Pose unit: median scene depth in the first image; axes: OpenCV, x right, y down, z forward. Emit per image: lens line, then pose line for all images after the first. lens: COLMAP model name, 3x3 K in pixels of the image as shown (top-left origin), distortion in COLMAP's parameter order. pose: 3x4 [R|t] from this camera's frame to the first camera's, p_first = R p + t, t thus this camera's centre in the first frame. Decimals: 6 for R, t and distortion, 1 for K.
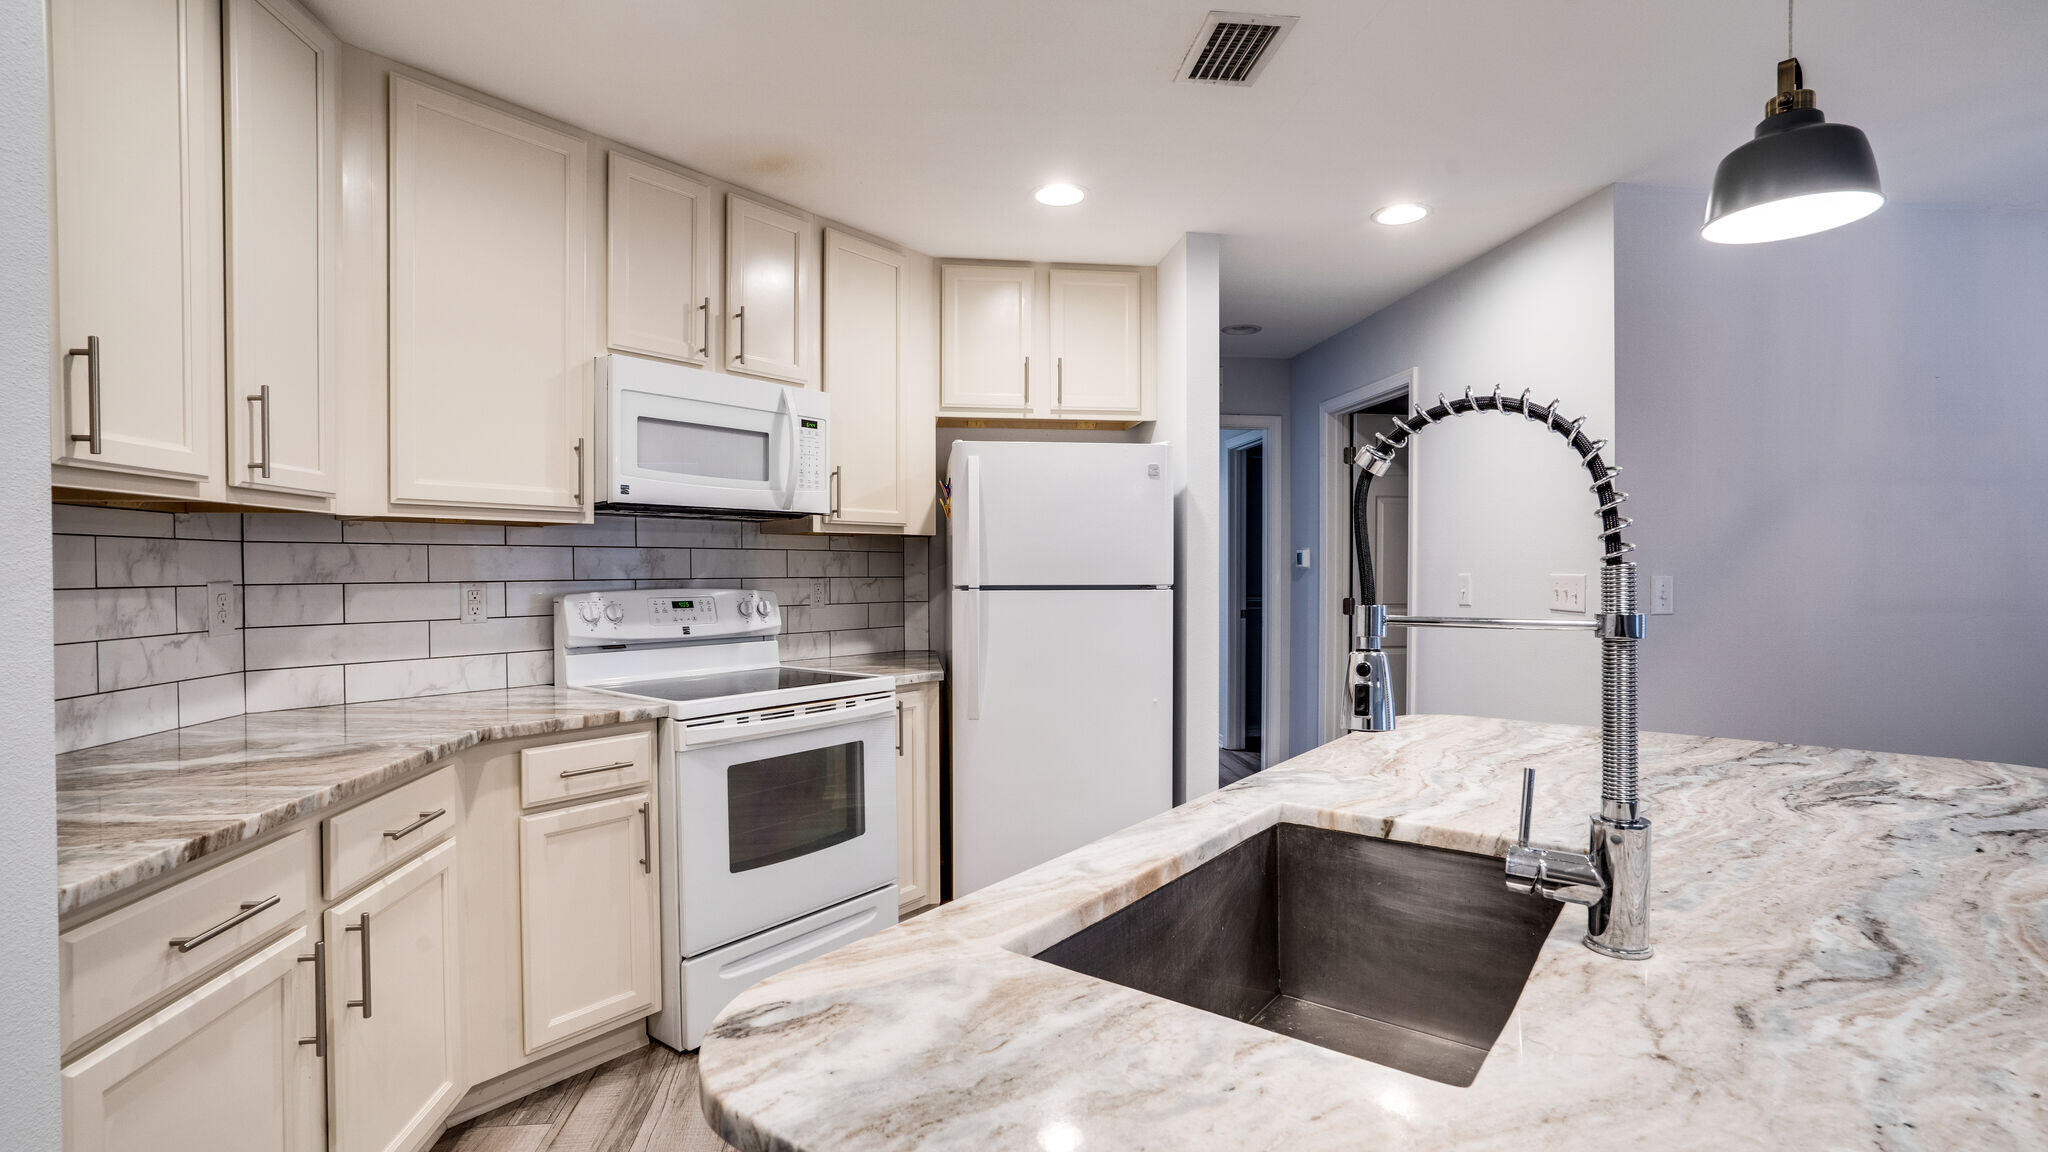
lens RADIAL K [[944.7, 0, 1023.2], [0, 944.7, 582.4], [0, 0, 1]] dist [-0.048426, 0.022856]
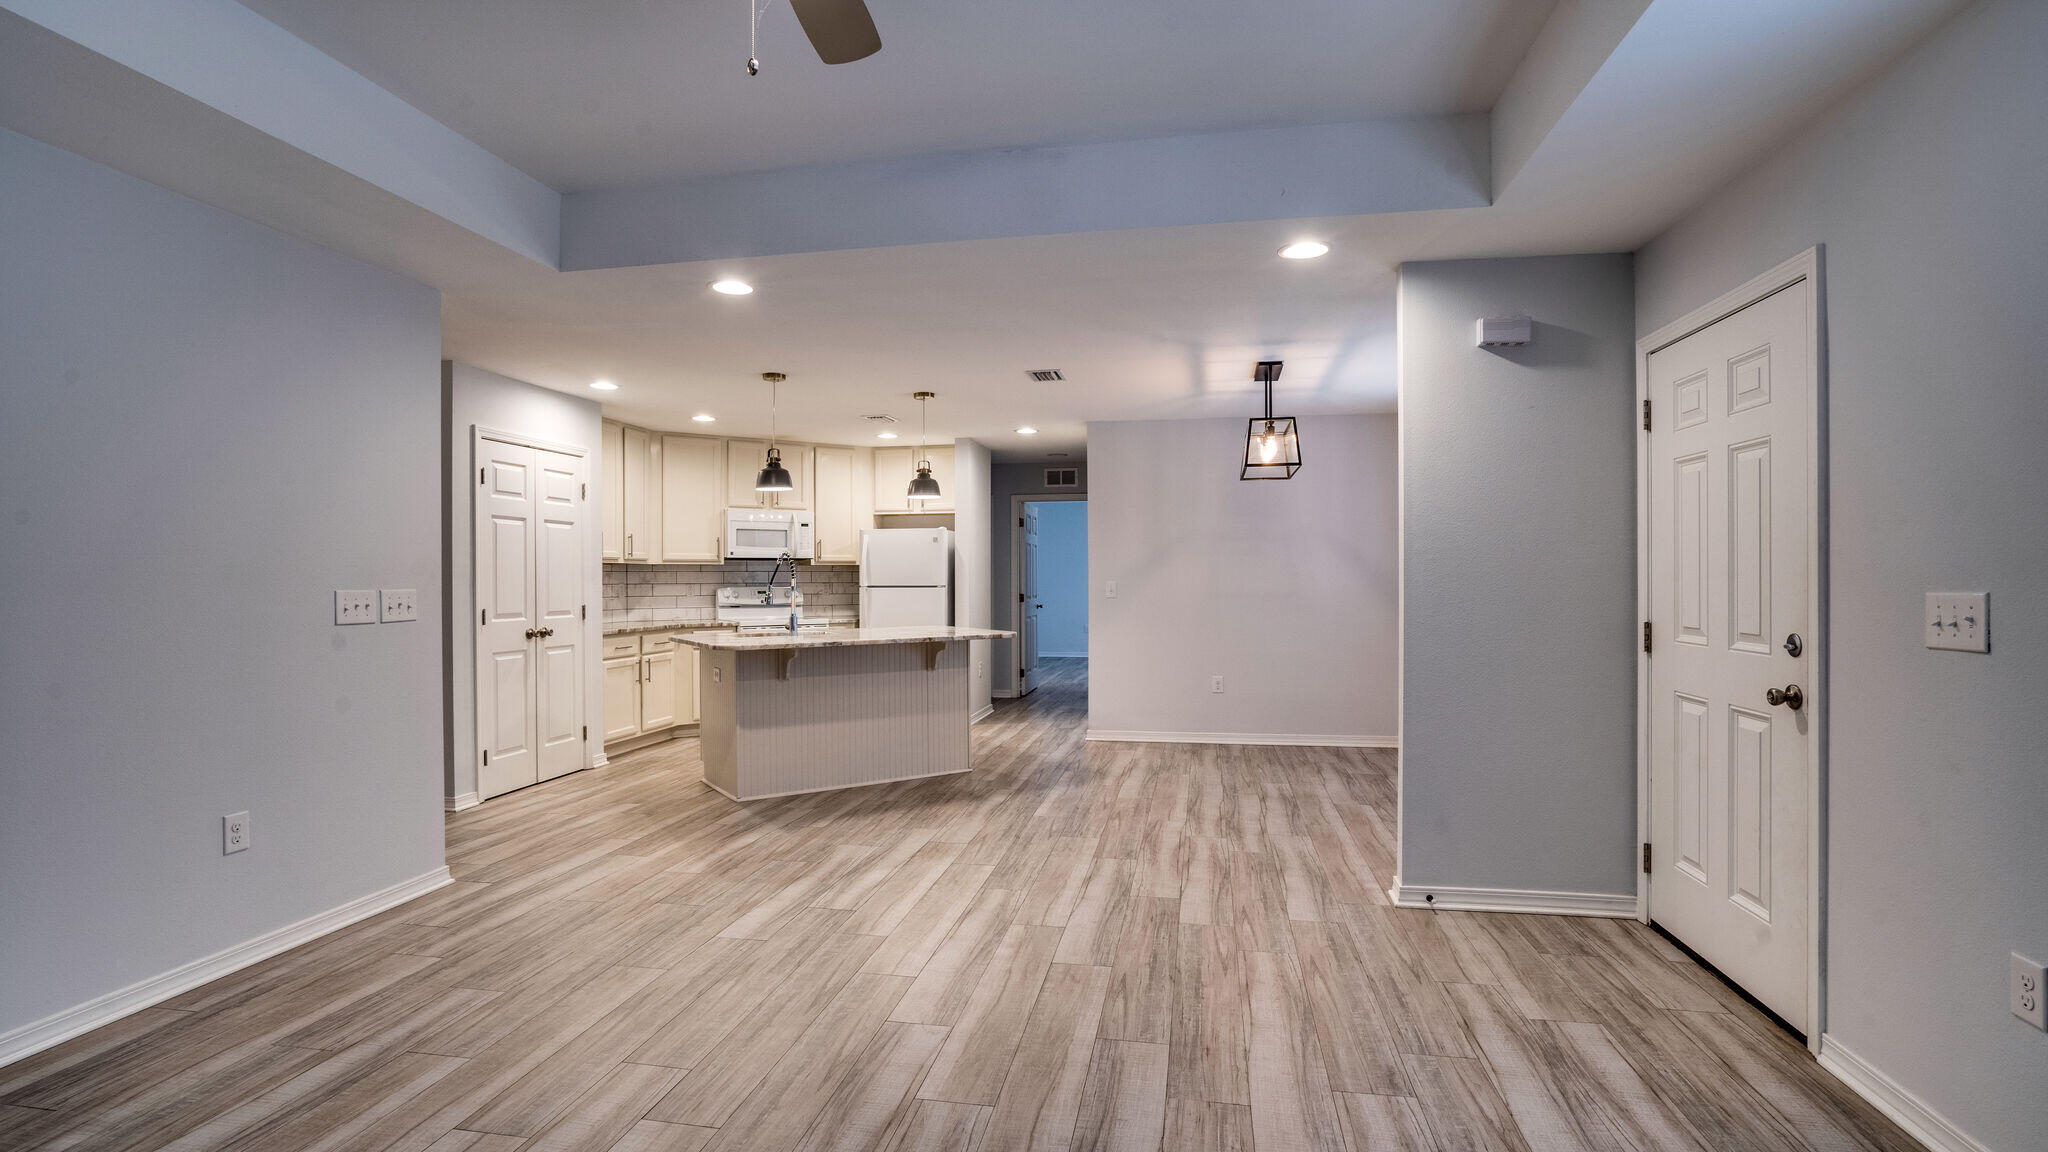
lens RADIAL K [[970.5, 0, 1023.6], [0, 970.5, 582.3], [0, 0, 1]] dist [-0.049184, 0.026804]
pose [[0.952457, -0.000245, -0.304673, 1.356209], [-0.002908, 0.999947, -0.009895, 0.022139], [0.304659, 0.010310, 0.952406, -1.611328]]
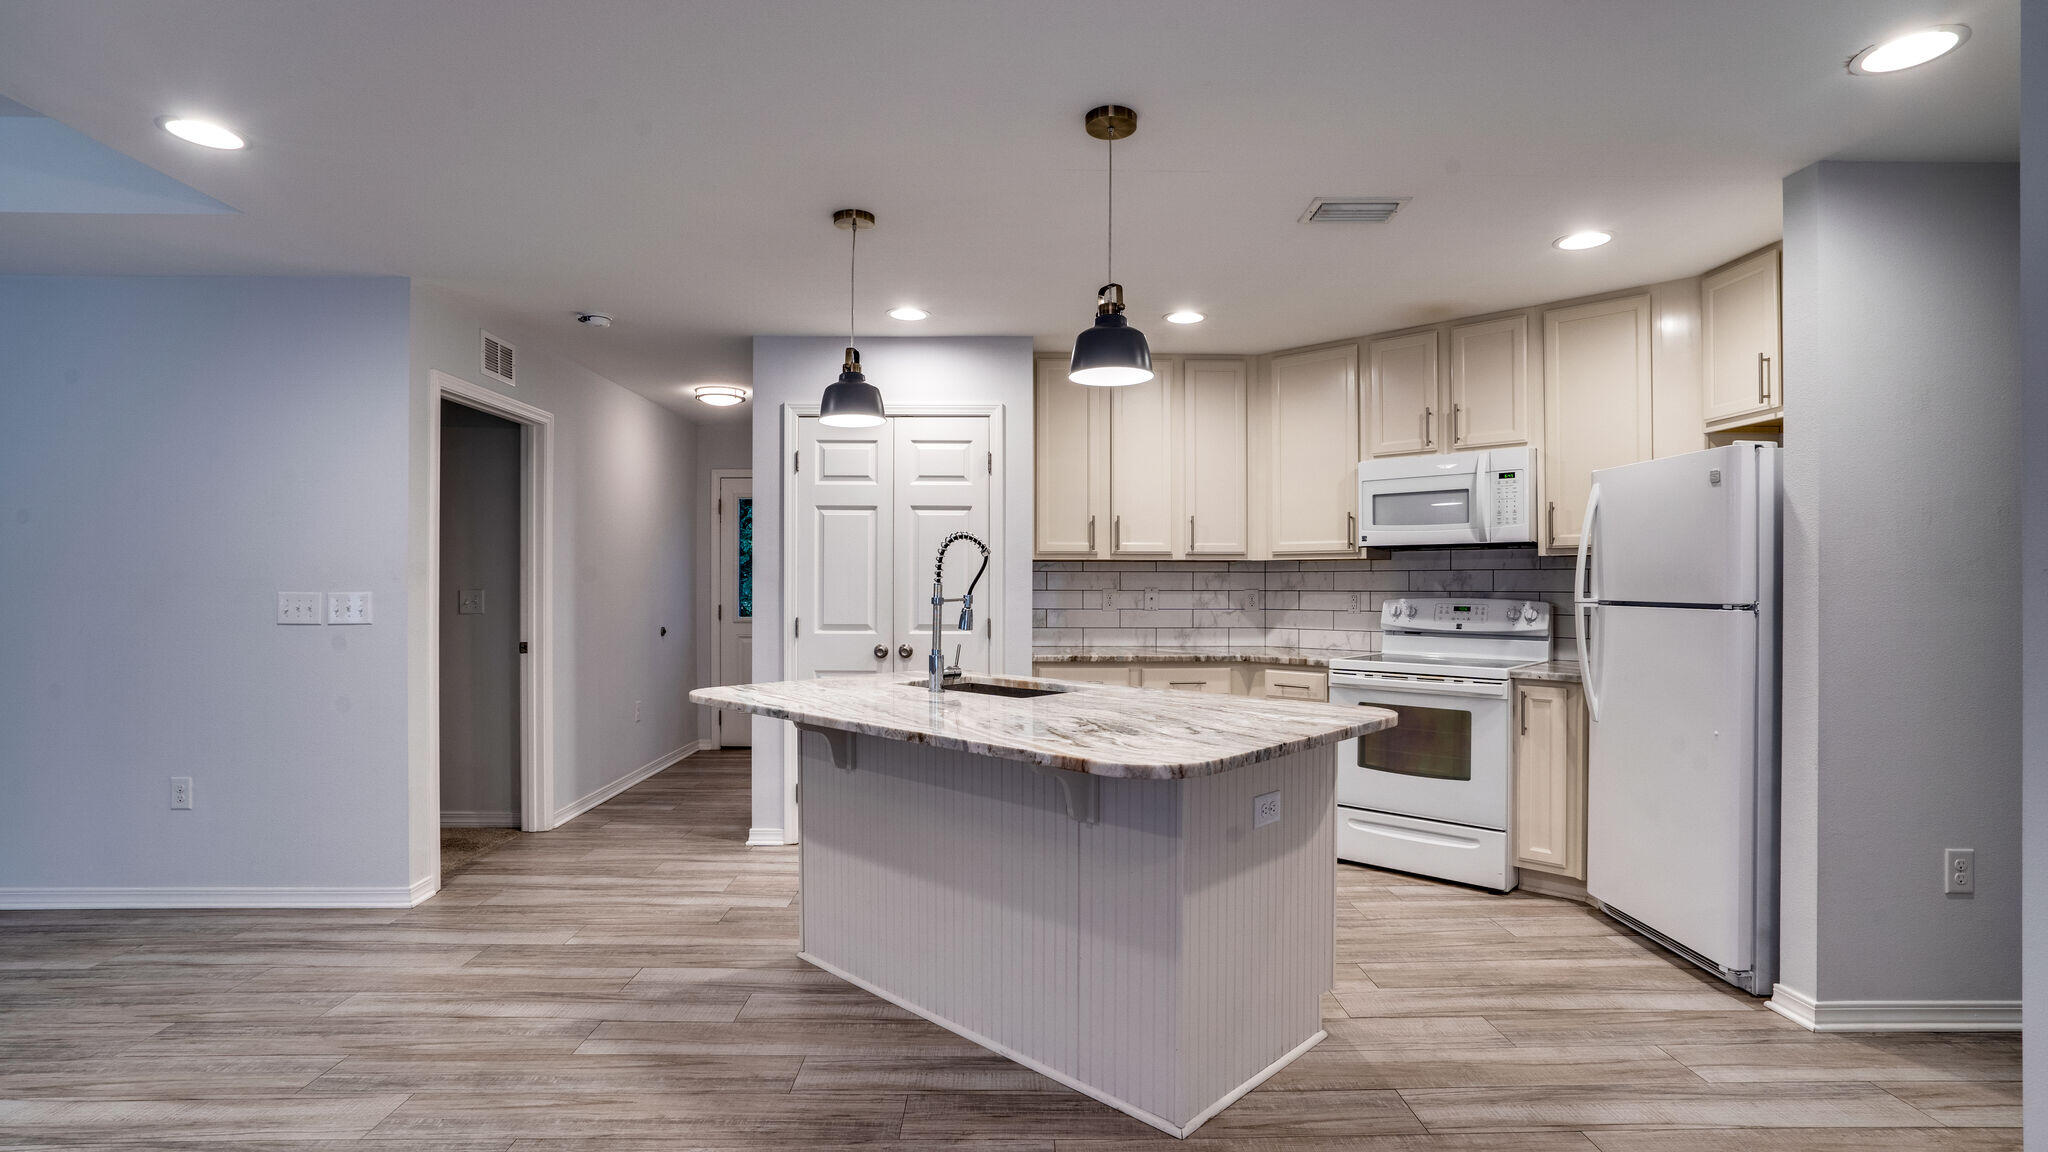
lens RADIAL K [[970.5, 0, 1023.6], [0, 970.5, 582.3], [0, 0, 1]] dist [-0.049184, 0.026804]
pose [[-0.106953, 0.000926, -0.994264, 1.336482], [-0.016050, 0.999868, 0.002658, -0.012143], [0.994135, 0.016242, -0.106924, 0.531127]]
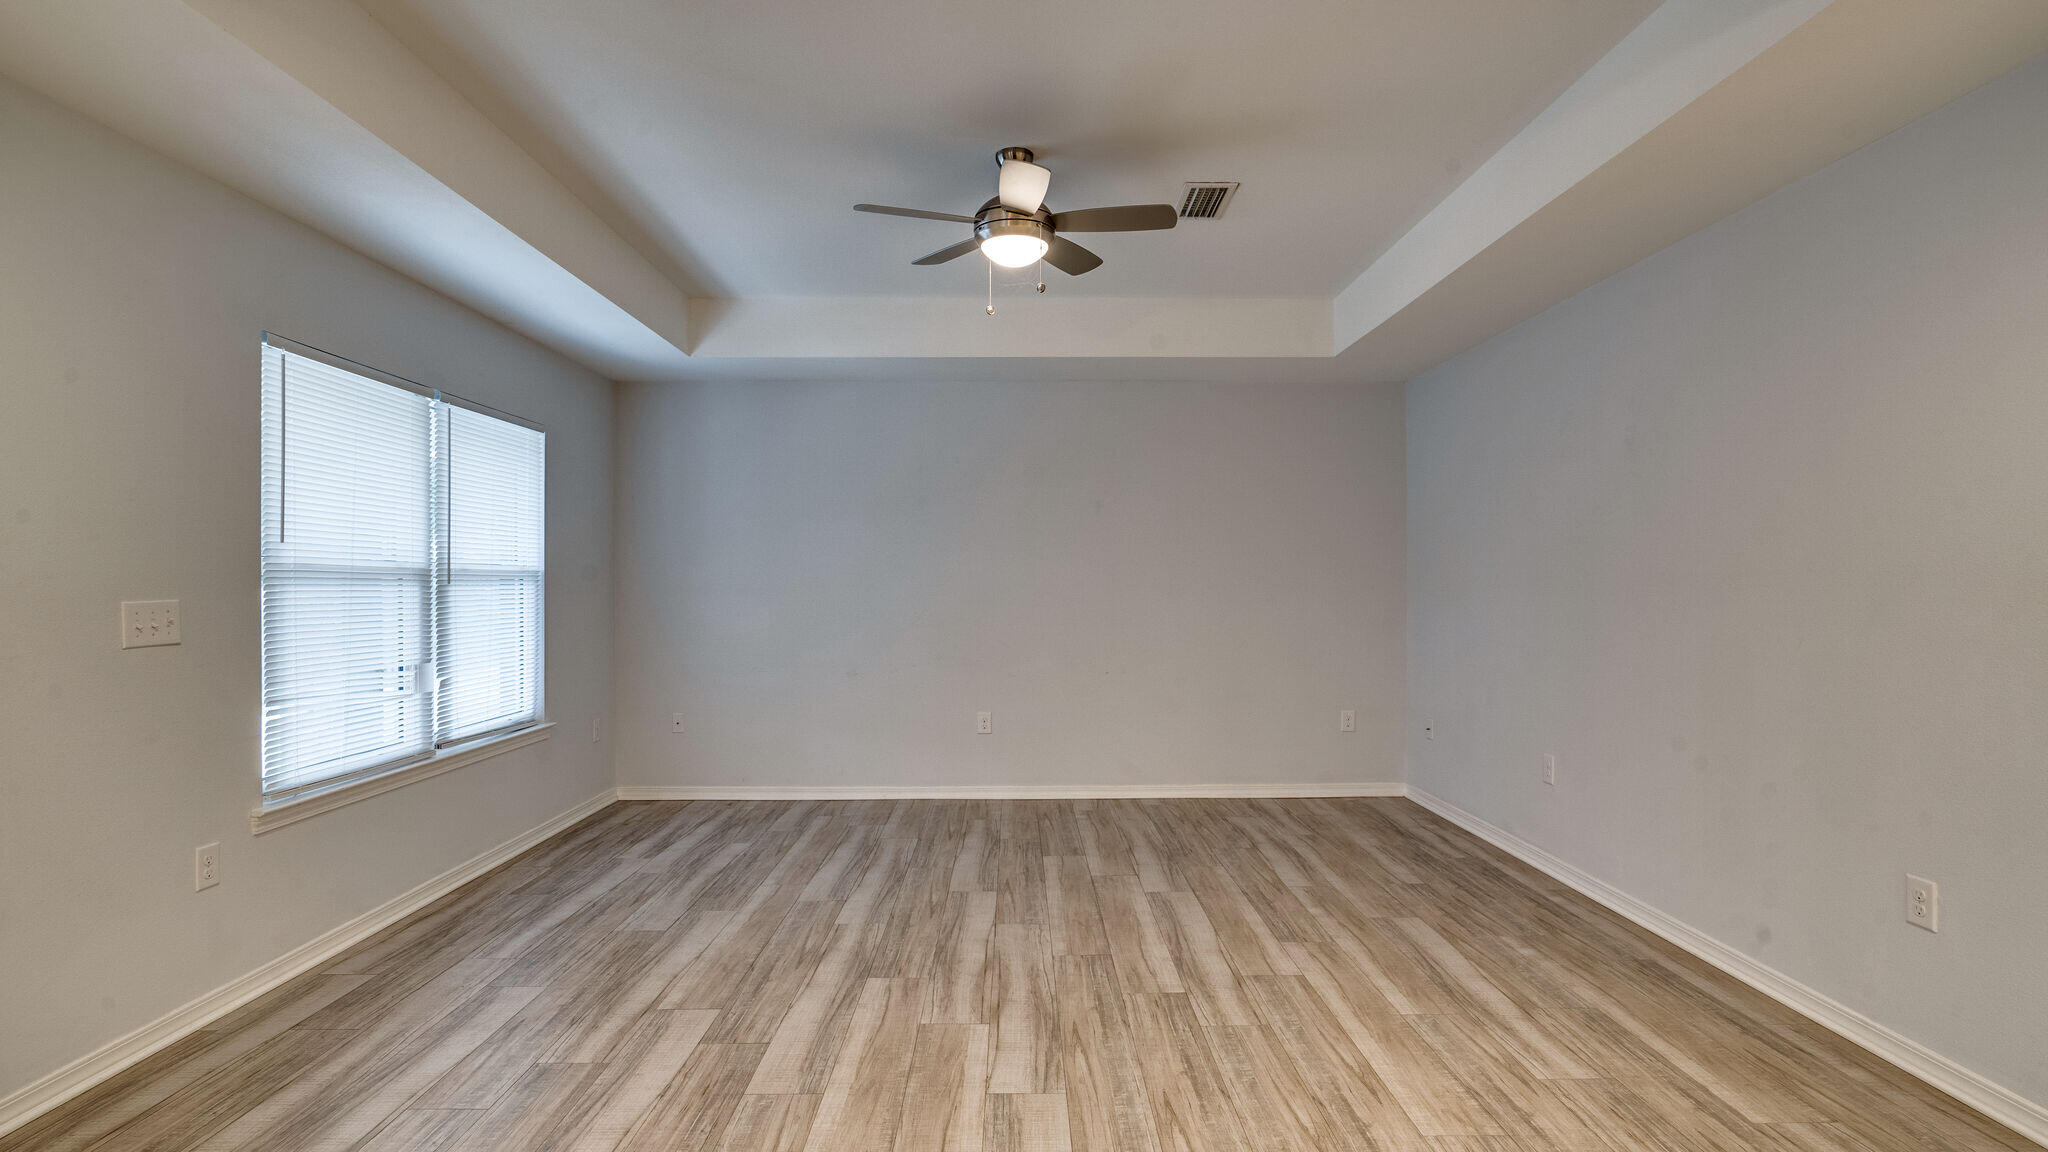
lens RADIAL K [[970.5, 0, 1023.6], [0, 970.5, 582.3], [0, 0, 1]] dist [-0.049184, 0.026804]
pose [[-0.993005, 0.004192, 0.117994, 0.845617], [0.005860, 0.999888, 0.013796, -0.006125], [-0.117923, 0.014391, -0.992918, 0.172715]]
